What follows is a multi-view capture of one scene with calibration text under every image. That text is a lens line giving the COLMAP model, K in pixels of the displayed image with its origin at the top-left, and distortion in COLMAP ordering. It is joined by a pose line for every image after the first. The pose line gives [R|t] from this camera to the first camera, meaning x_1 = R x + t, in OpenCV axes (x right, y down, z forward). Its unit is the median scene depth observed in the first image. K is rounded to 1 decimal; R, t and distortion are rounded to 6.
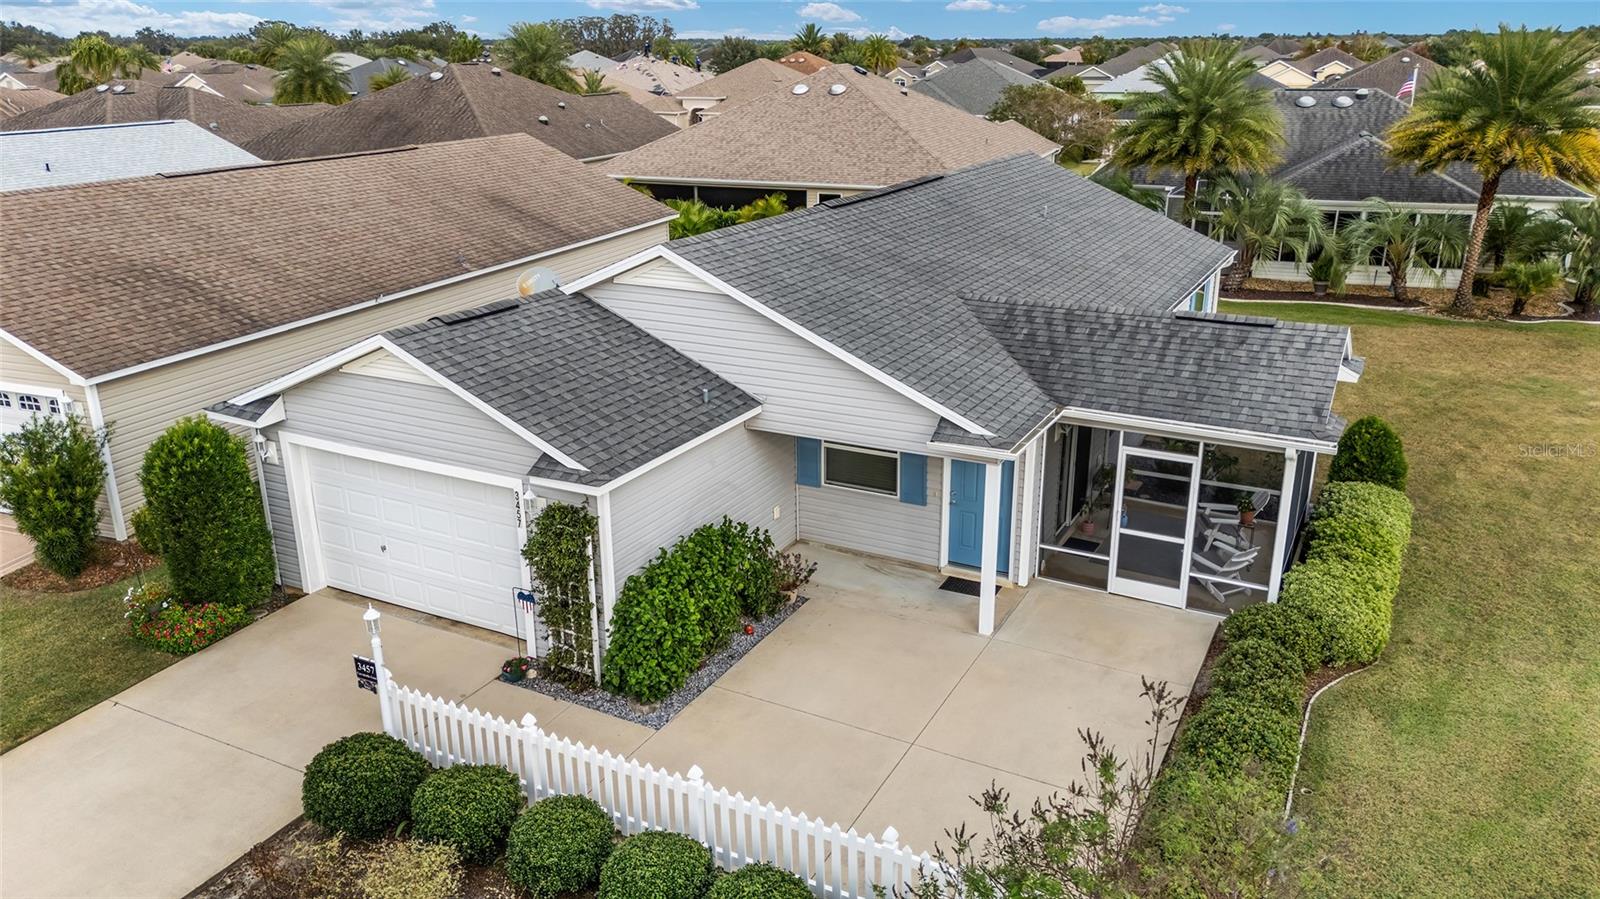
lens RADIAL K [[1179.8, 0, 806.8], [0, 1179.8, 447.7], [0, 0, 1]] dist [0.073550, -0.075712]
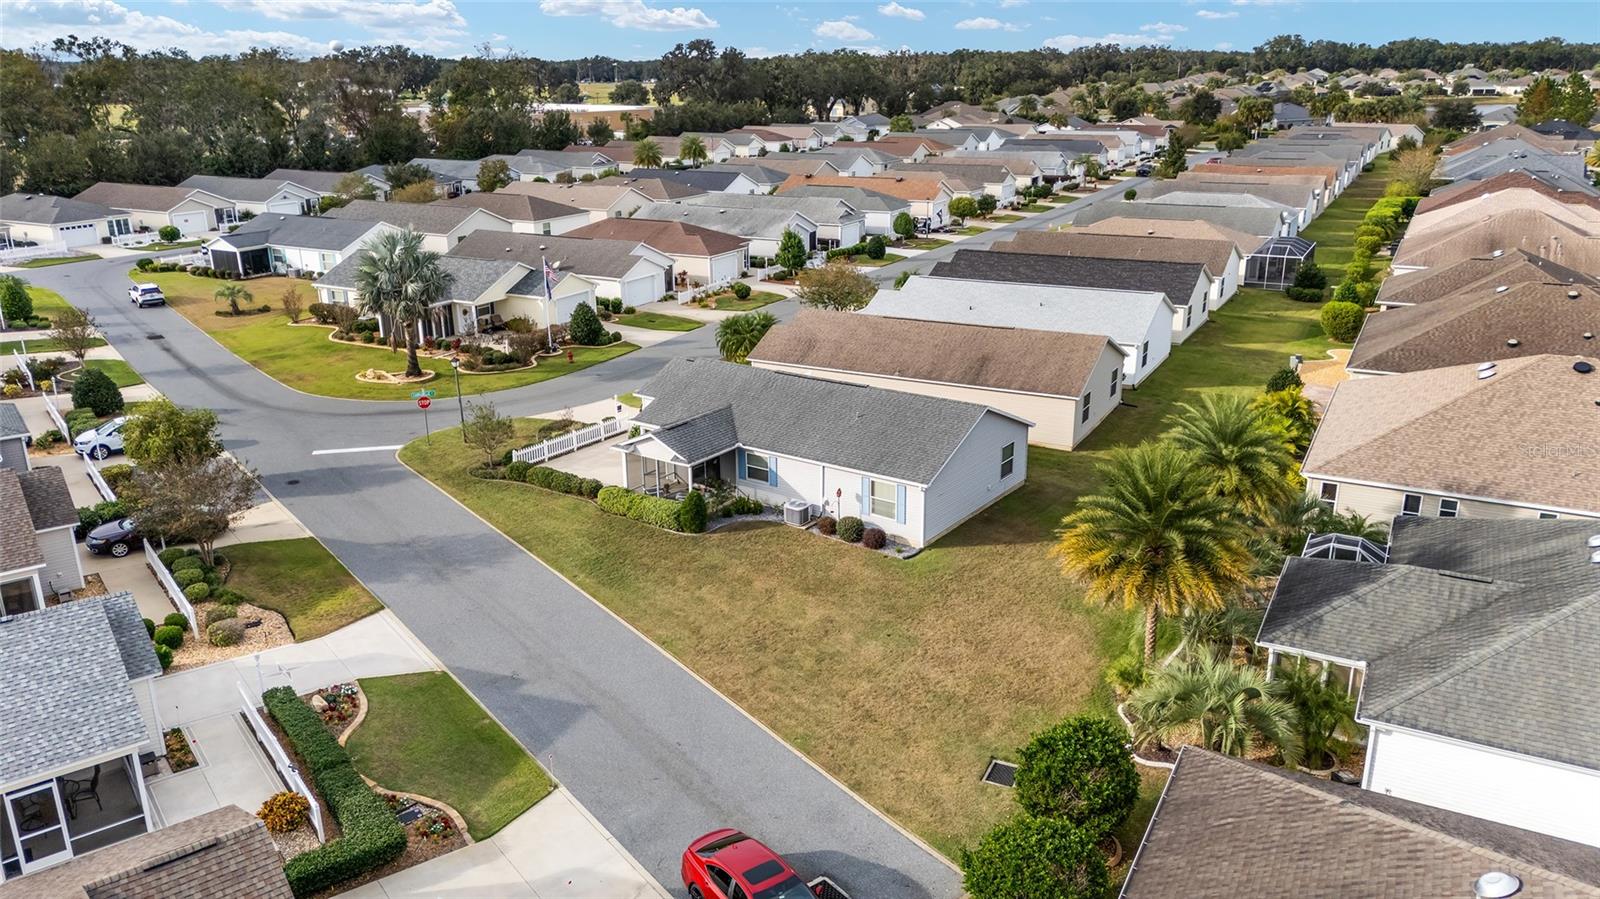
lens RADIAL K [[1179.8, 0, 806.8], [0, 1179.8, 447.7], [0, 0, 1]] dist [0.073550, -0.075712]
pose [[-0.134306, 0.309952, -0.941218, 3.274254], [-0.311878, 0.888333, 0.337040, -1.220691], [0.940582, 0.338812, -0.022641, 1.428259]]
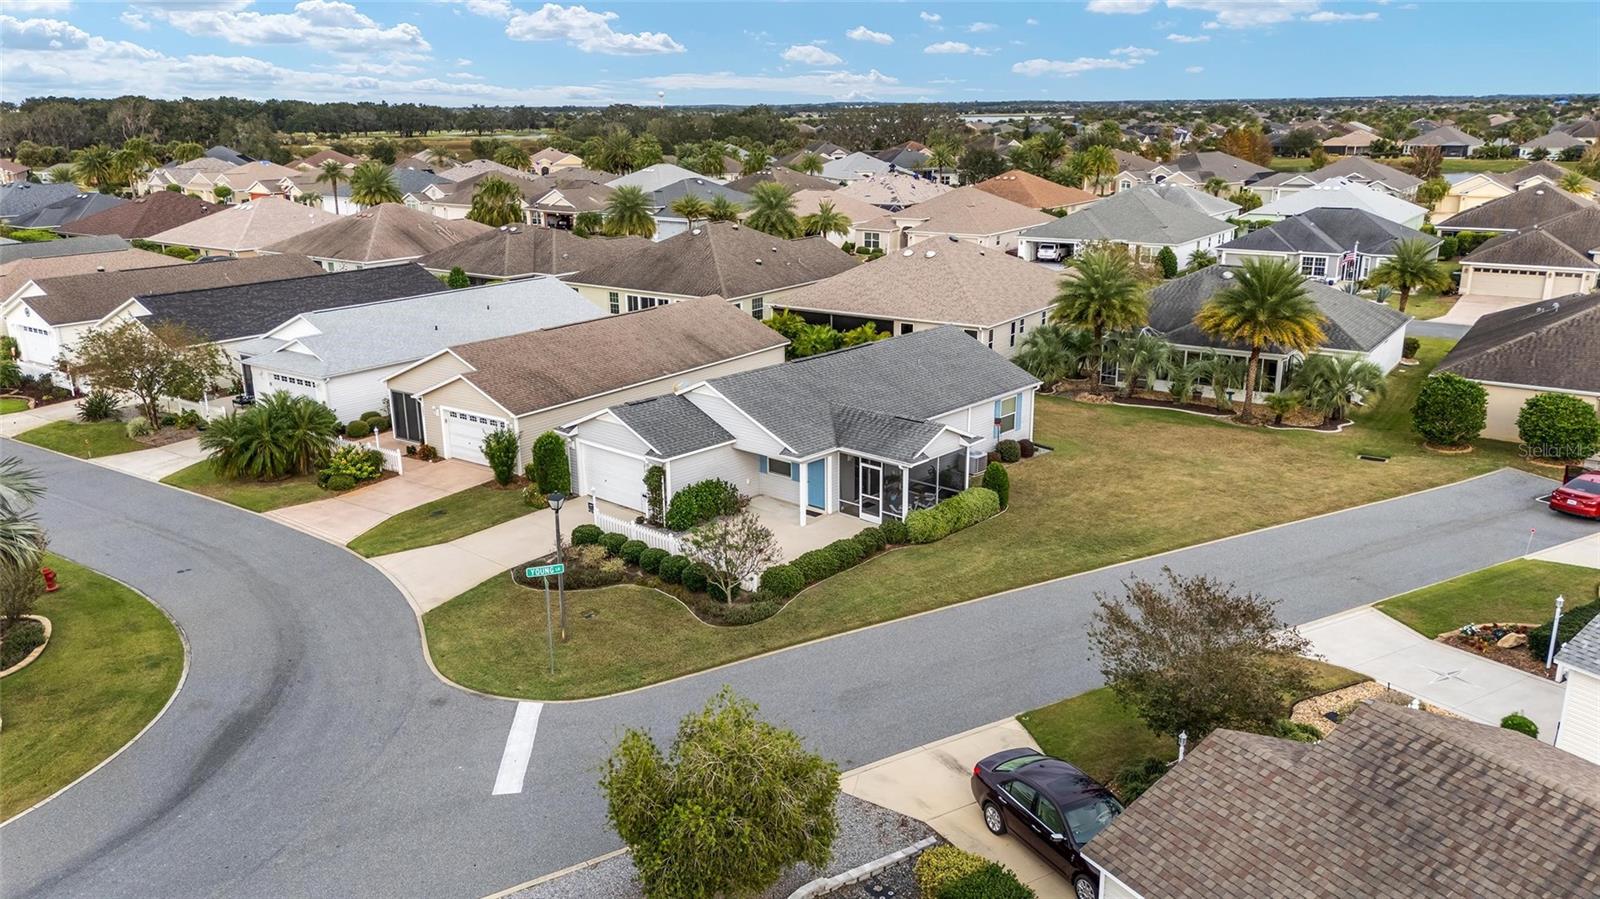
lens RADIAL K [[1179.8, 0, 806.8], [0, 1179.8, 447.7], [0, 0, 1]] dist [0.073550, -0.075712]
pose [[0.968597, 0.065111, -0.239960, 0.761553], [-0.076426, 0.996345, -0.038144, 0.073765], [0.236600, 0.055285, 0.970033, -1.589437]]
